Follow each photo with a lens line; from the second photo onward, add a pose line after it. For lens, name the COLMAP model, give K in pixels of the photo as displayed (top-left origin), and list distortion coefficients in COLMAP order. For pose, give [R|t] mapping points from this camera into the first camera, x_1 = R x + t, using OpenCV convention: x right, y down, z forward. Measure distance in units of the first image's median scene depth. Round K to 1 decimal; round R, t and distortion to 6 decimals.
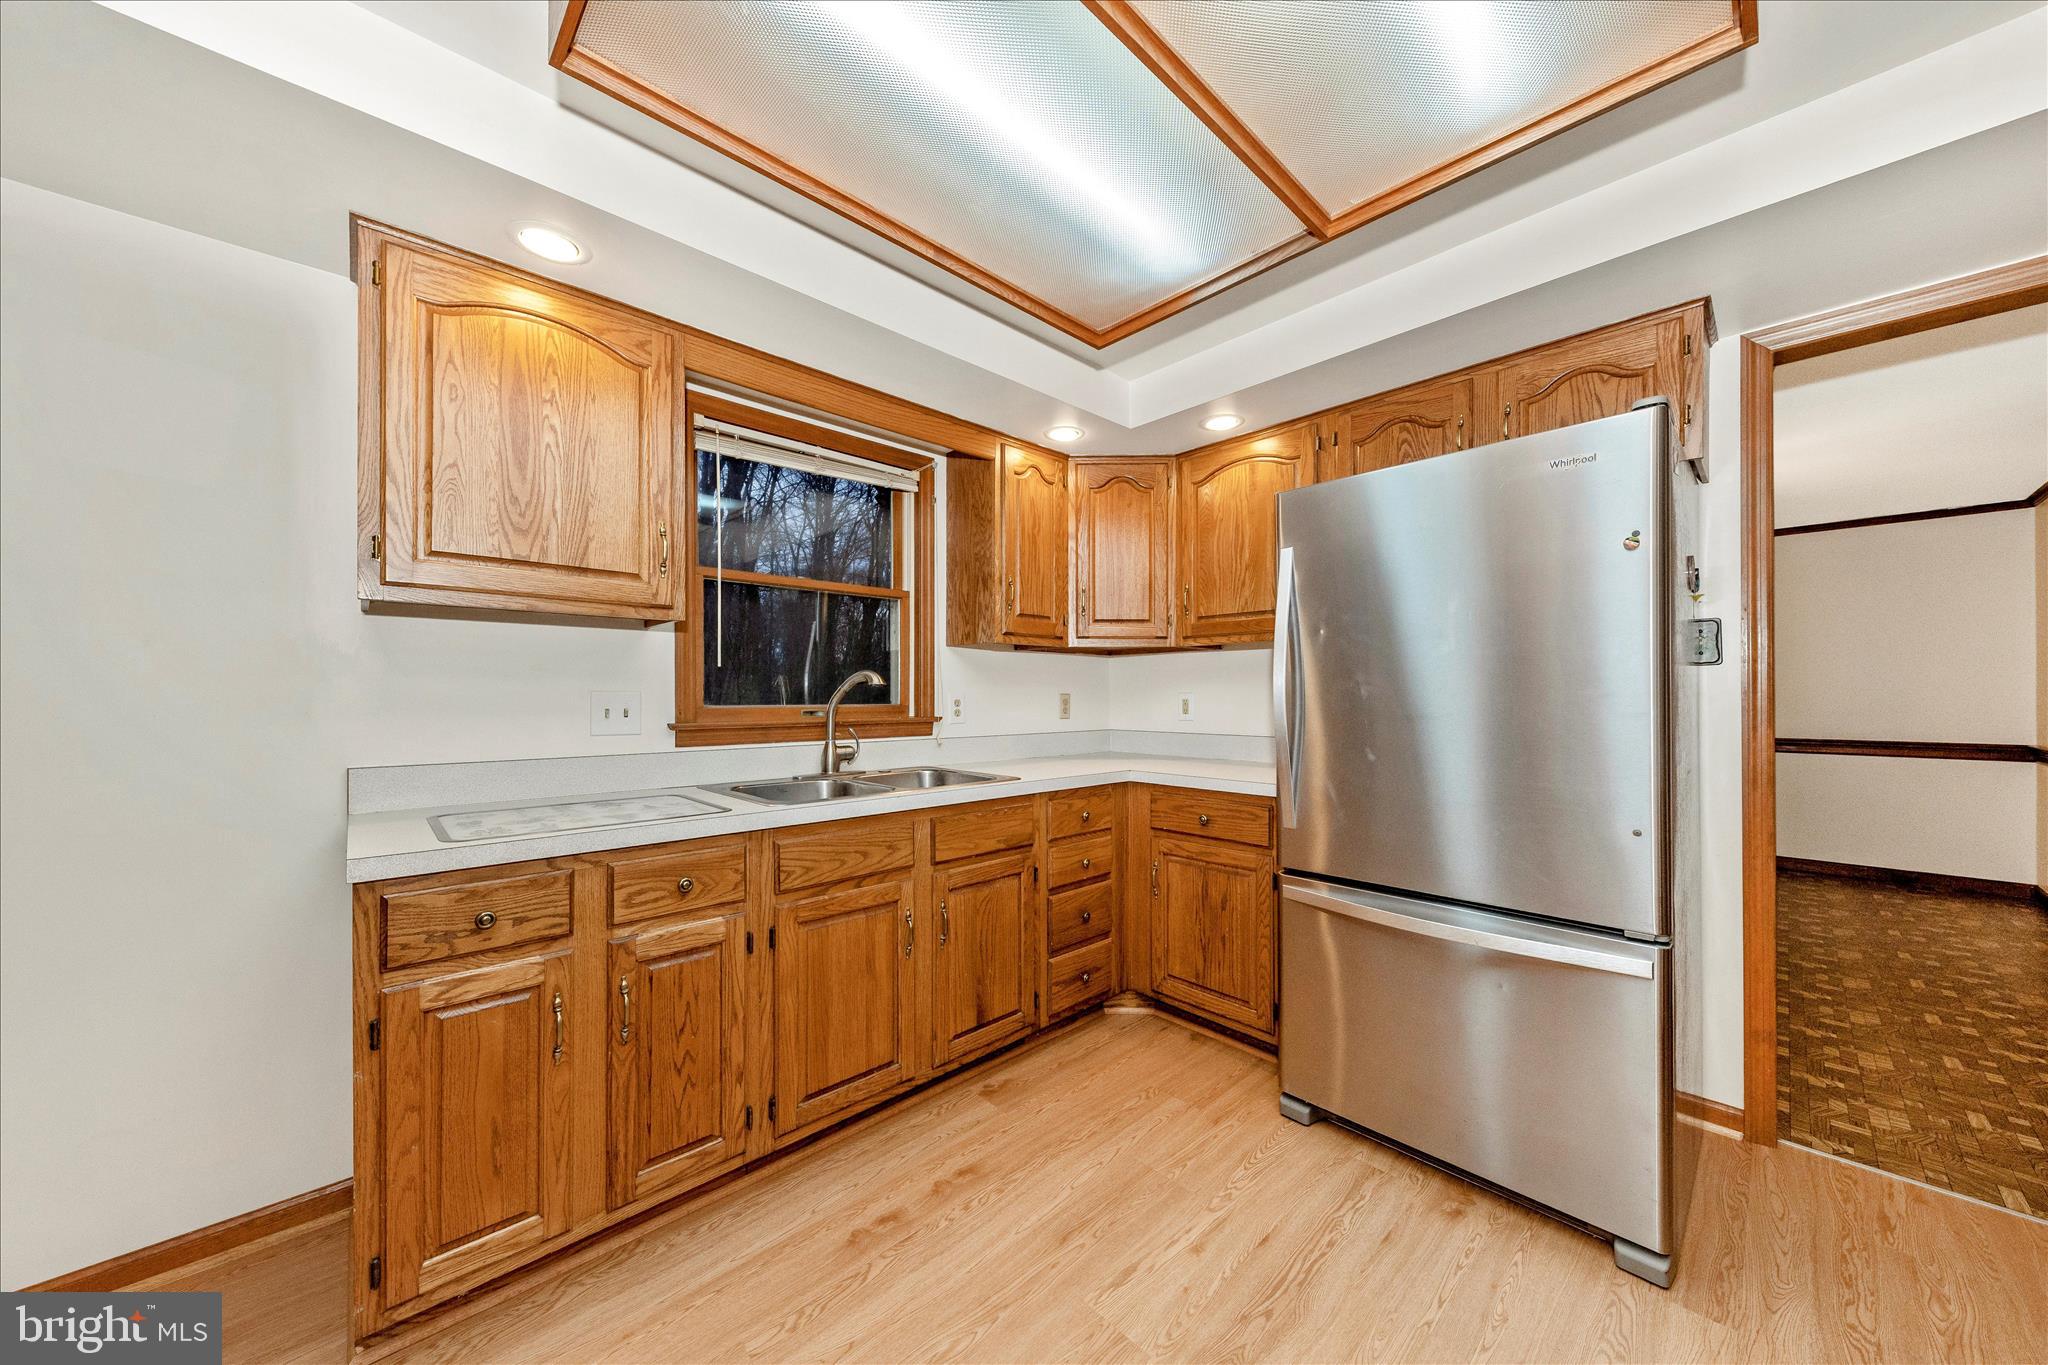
lens RADIAL K [[710.8, 0, 1023.7], [0, 710.8, 689.4], [0, 0, 1]] dist [0.009401, -0.001715]
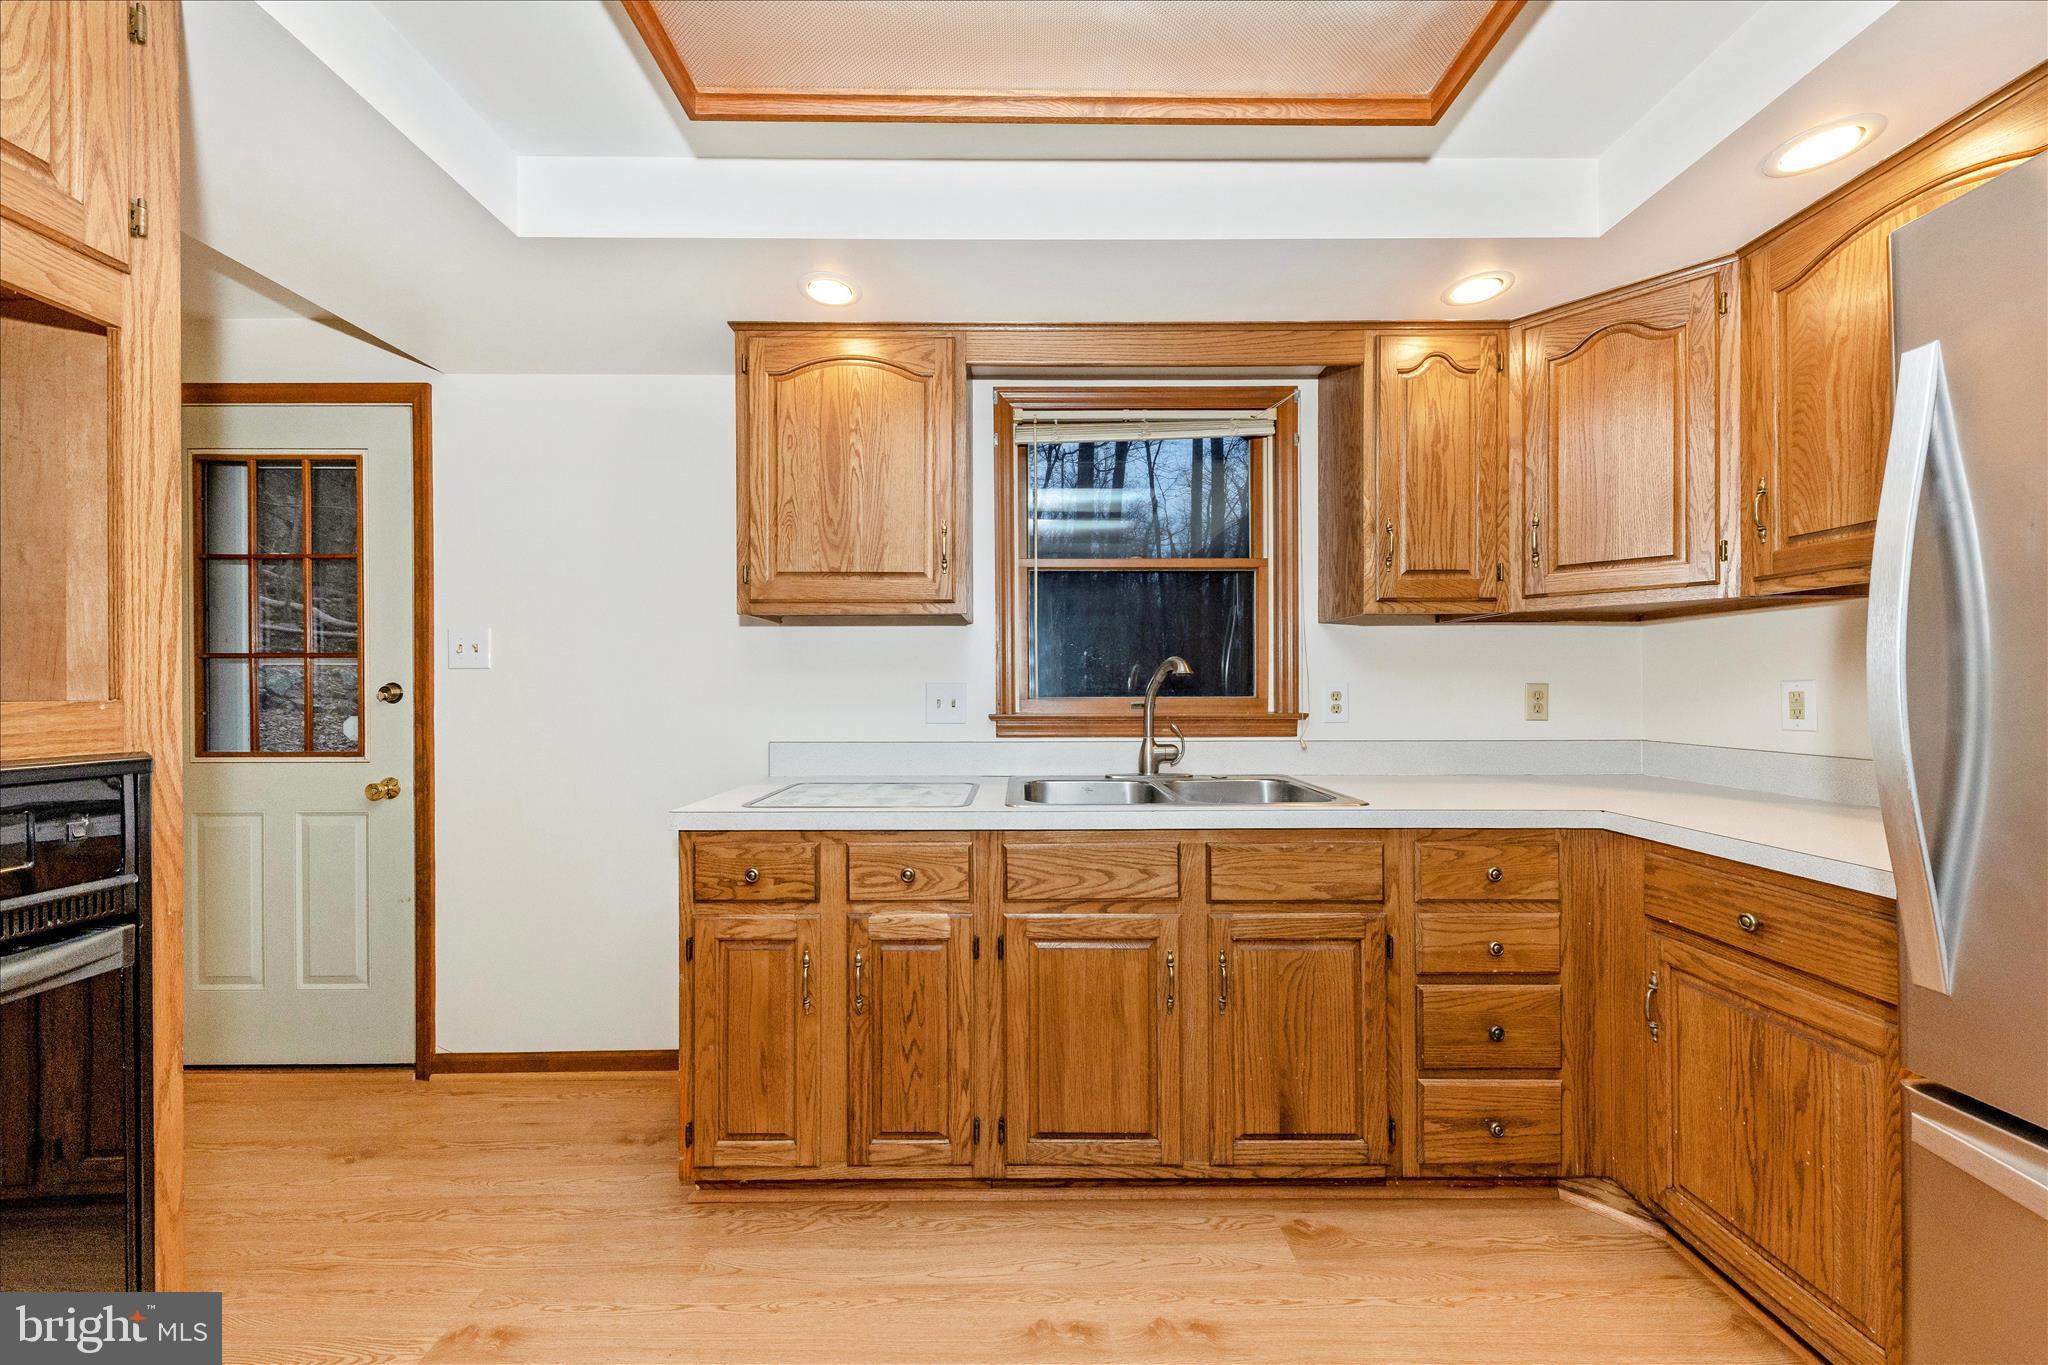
lens RADIAL K [[710.8, 0, 1020.7], [0, 710.8, 683.8], [0, 0, 1]] dist [0.009401, -0.001715]
pose [[0.731288, -0.005767, -0.682045, 0.242553], [0.008222, 0.999966, 0.000360, 0.003644], [0.682019, -0.005870, 0.731310, 0.274109]]
